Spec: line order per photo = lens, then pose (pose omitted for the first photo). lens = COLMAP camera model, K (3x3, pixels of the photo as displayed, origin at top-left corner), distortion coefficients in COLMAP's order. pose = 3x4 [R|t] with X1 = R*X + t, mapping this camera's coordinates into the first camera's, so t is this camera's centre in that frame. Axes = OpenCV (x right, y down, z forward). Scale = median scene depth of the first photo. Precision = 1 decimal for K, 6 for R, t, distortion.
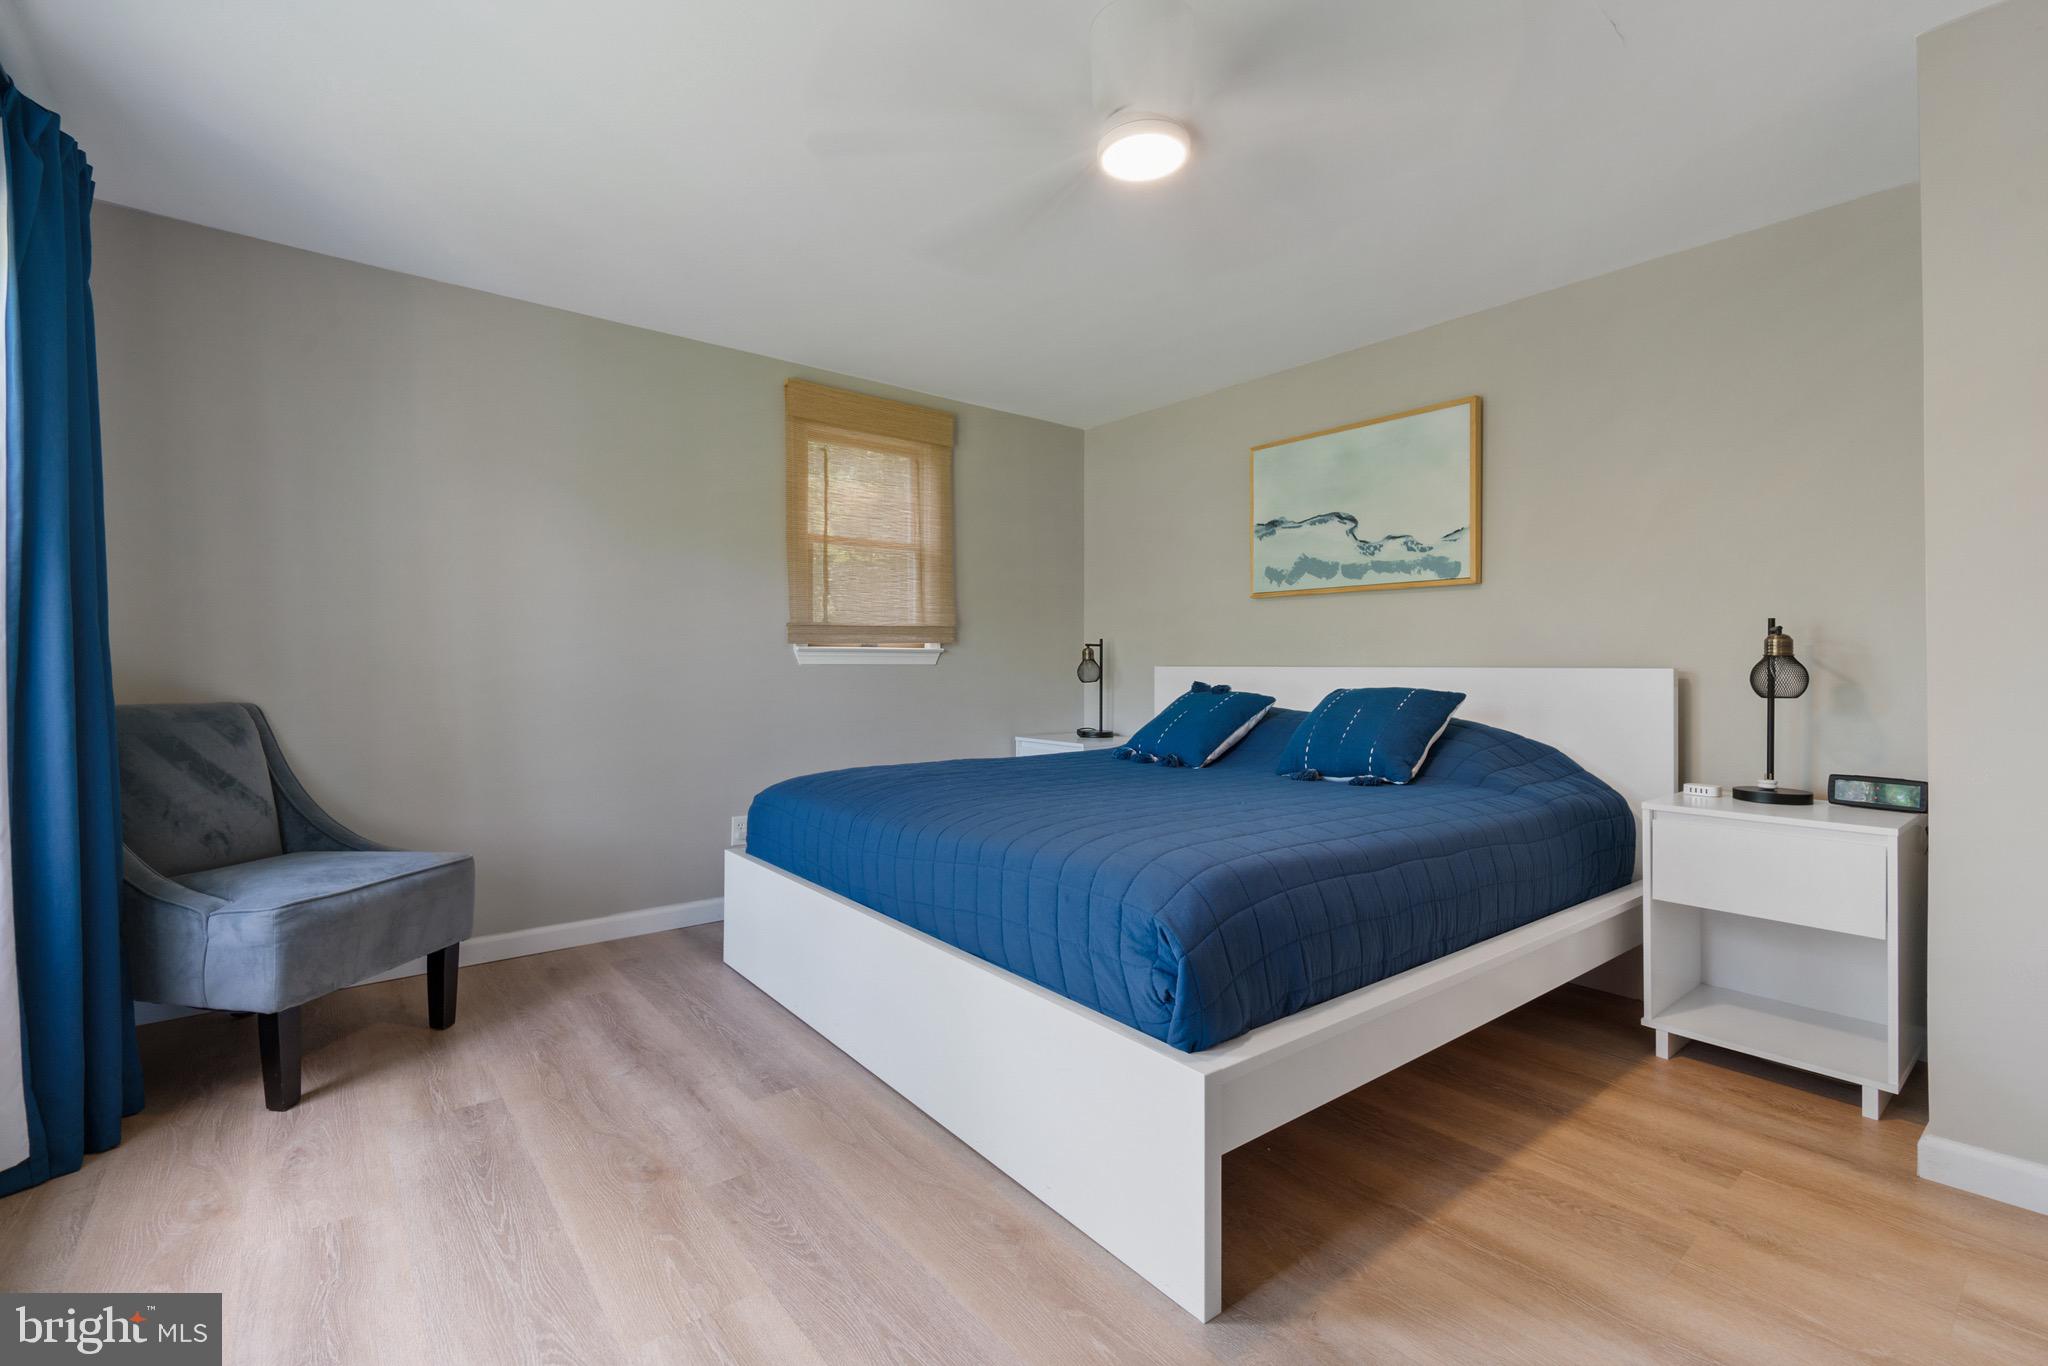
lens RADIAL K [[900.8, 0, 1020.7], [0, 900.8, 667.1], [0, 0, 1]] dist [0.012023, -0.000397]
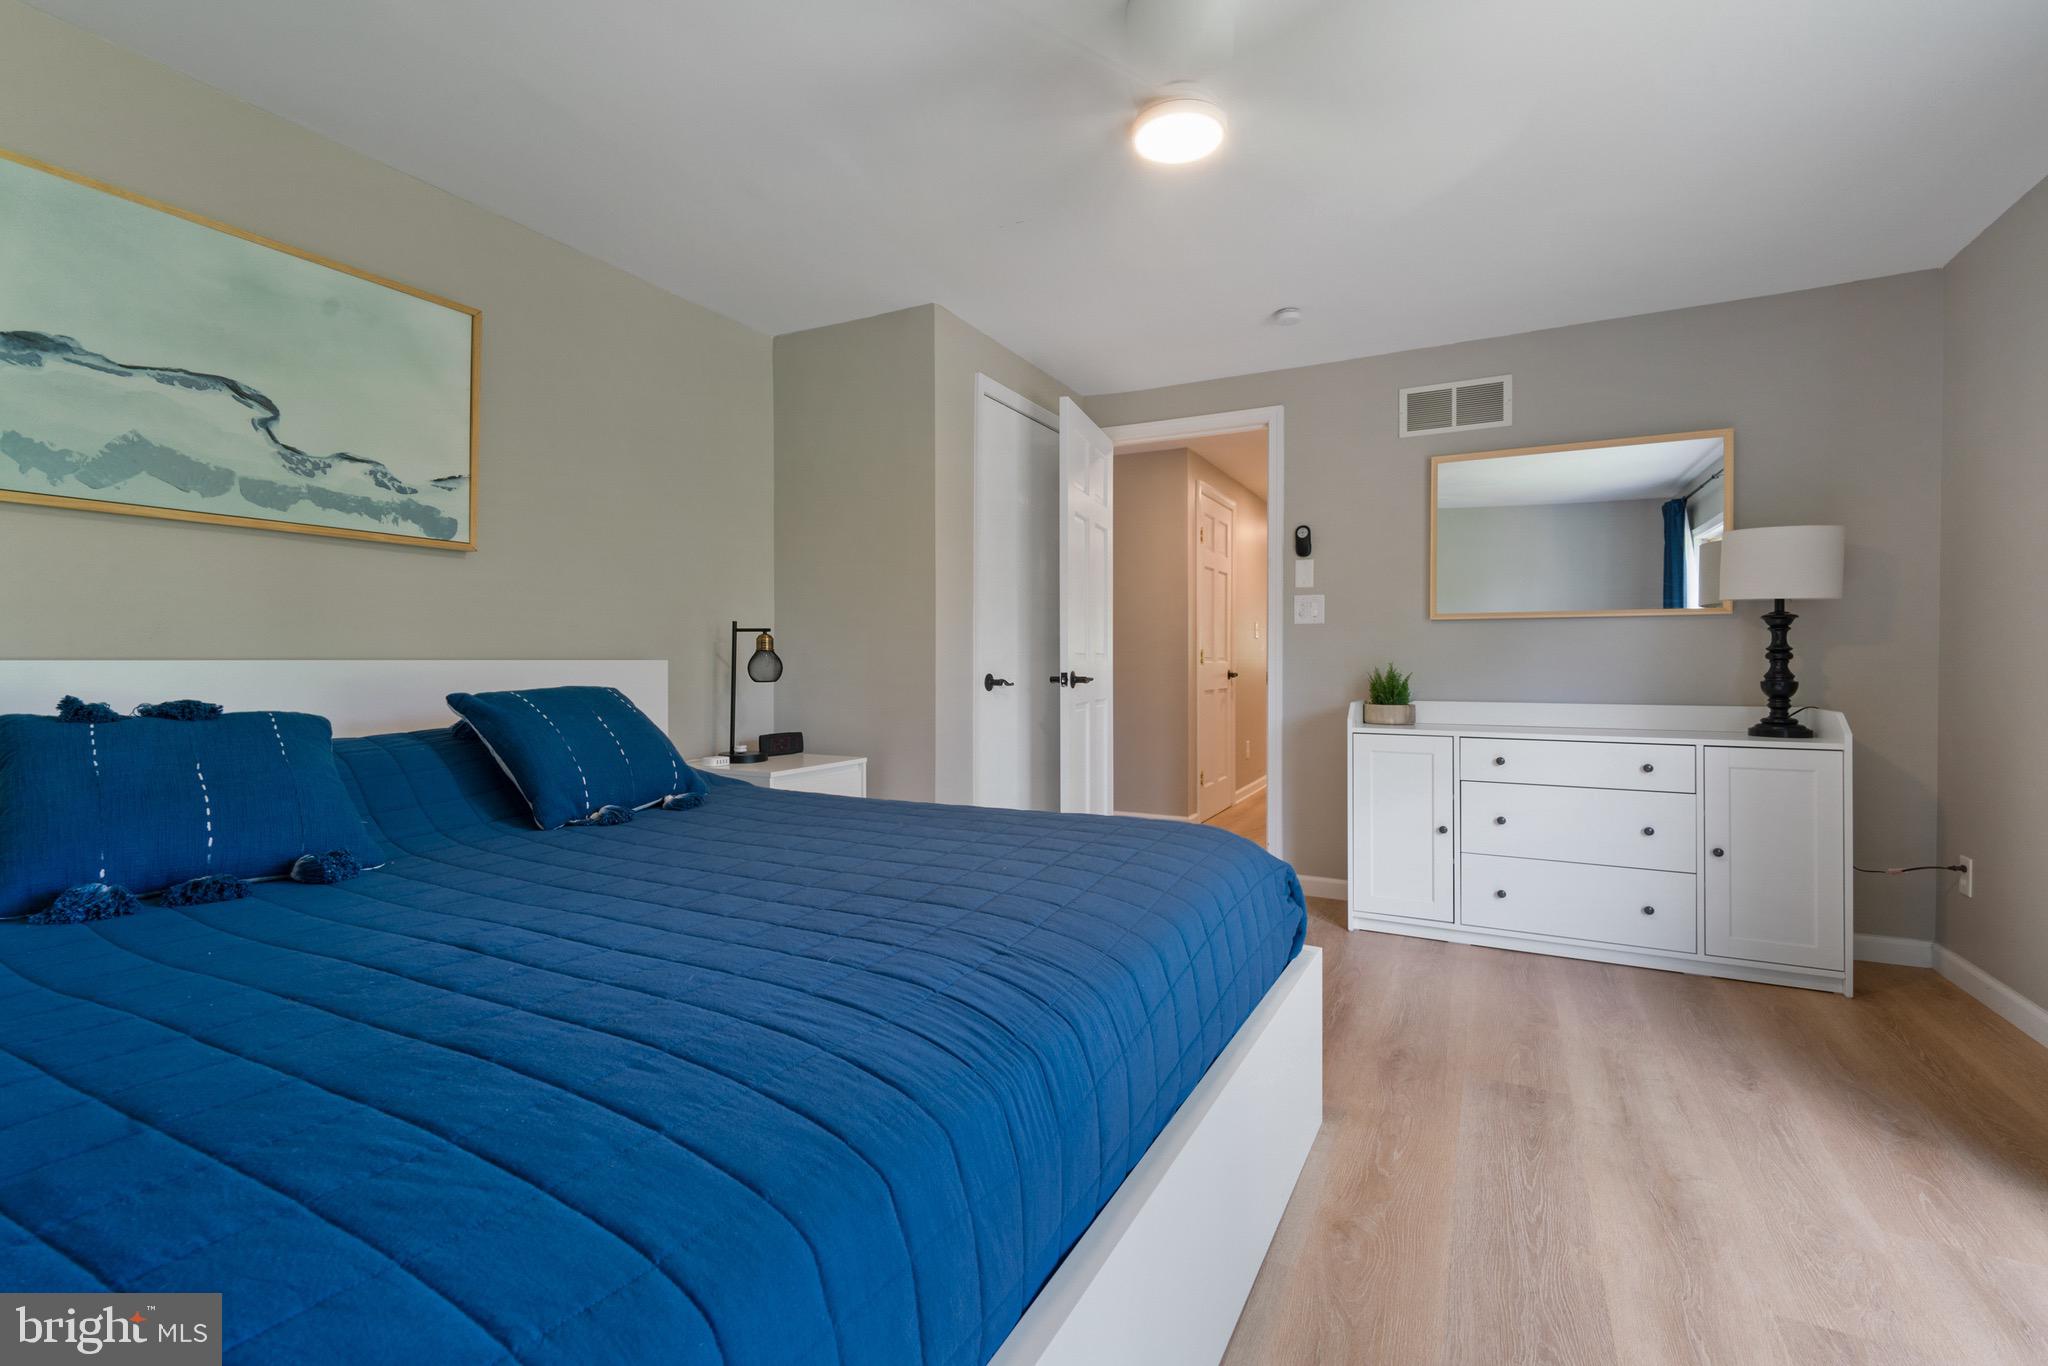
lens RADIAL K [[900.8, 0, 1020.7], [0, 900.8, 667.1], [0, 0, 1]] dist [0.012023, -0.000397]
pose [[-0.397190, -0.012330, 0.917654, -0.373173], [-0.002001, 0.999919, 0.012569, -0.003991], [-0.917734, 0.003157, -0.397183, 0.822690]]
